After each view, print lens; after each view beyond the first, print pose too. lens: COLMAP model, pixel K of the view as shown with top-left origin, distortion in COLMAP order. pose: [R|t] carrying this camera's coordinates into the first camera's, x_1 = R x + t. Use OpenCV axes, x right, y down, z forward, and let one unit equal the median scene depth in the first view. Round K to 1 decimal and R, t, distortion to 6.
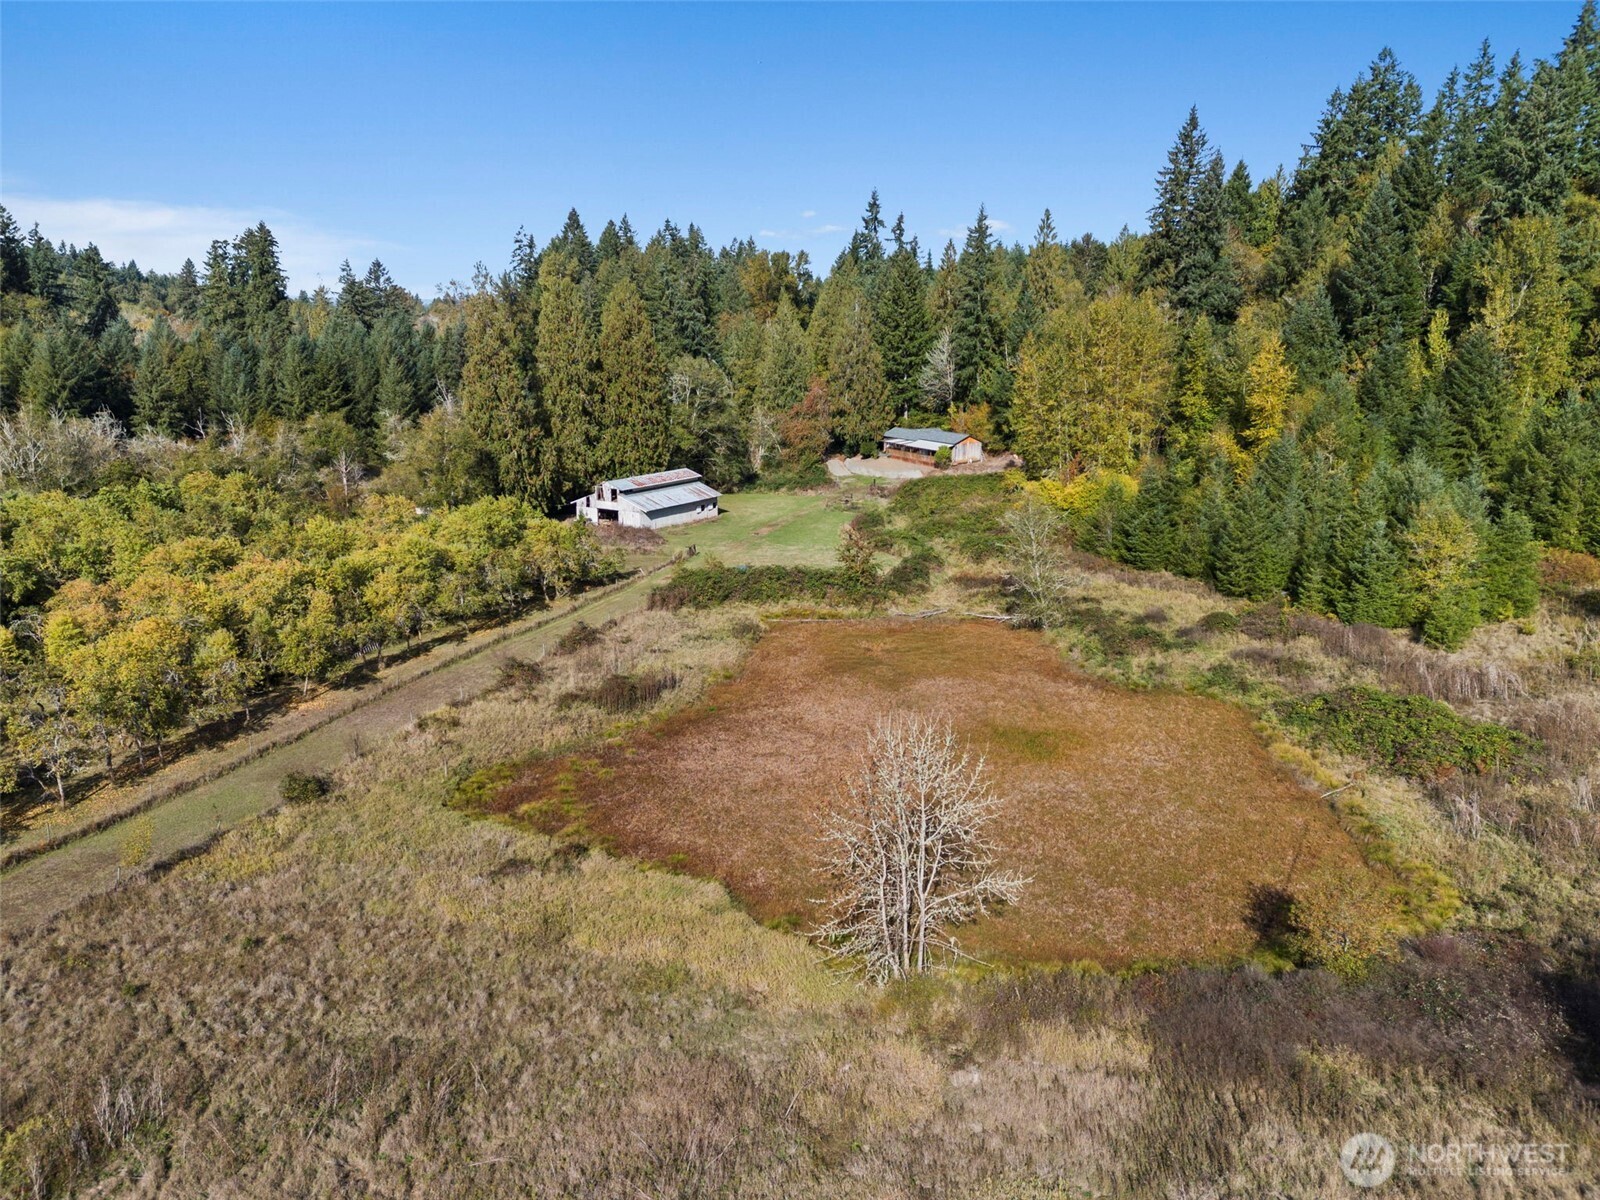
lens RADIAL K [[1167.9, 0, 800.0], [0, 1167.9, 600.0], [0, 0, 1]] dist [0.118313, -0.150597]
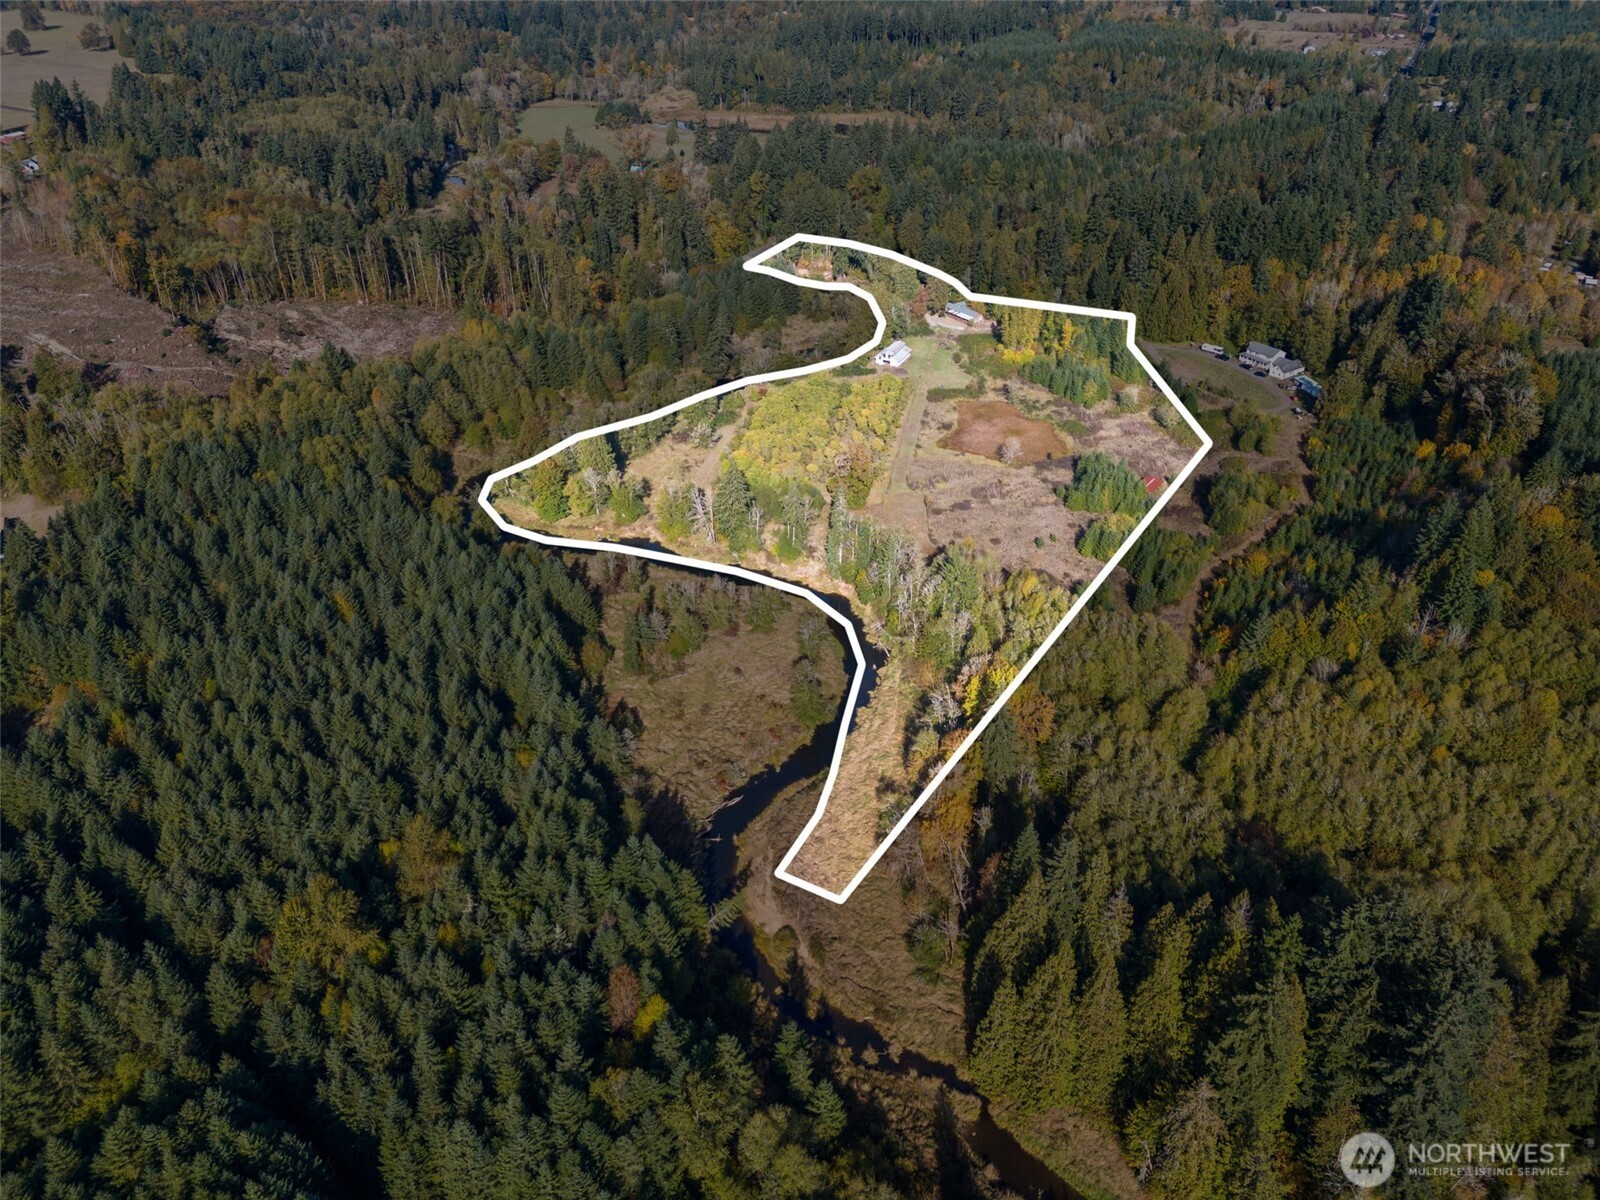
lens RADIAL K [[1167.9, 0, 800.0], [0, 1167.9, 600.0], [0, 0, 1]] dist [0.118313, -0.150597]
pose [[0.993634, -0.056315, 0.097568, -1.070487], [0.021731, 0.945637, 0.324498, -0.725026], [-0.110538, -0.320312, 0.940841, -3.346045]]
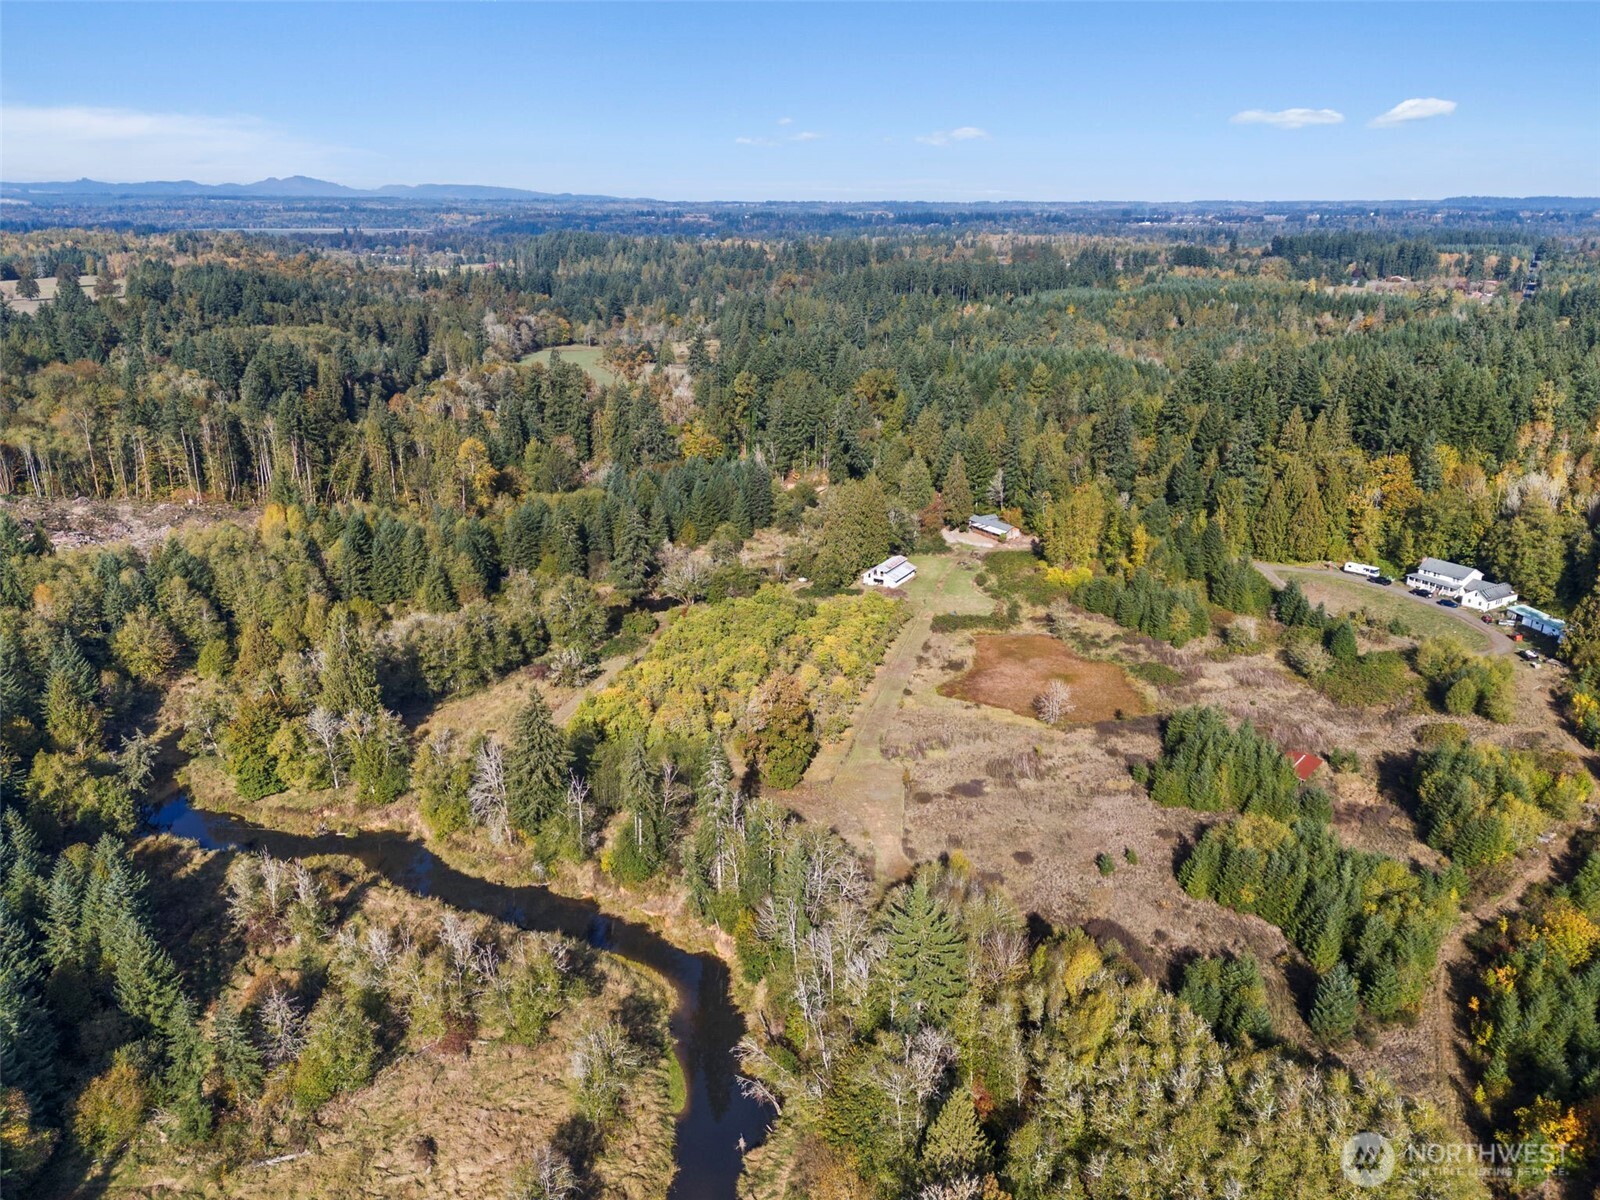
lens RADIAL K [[1167.9, 0, 800.0], [0, 1167.9, 600.0], [0, 0, 1]] dist [0.118313, -0.150597]
pose [[0.998883, -0.012886, 0.045471, -0.588144], [0.008784, 0.995966, 0.089299, -0.337866], [-0.046439, -0.088800, 0.994966, -1.929081]]
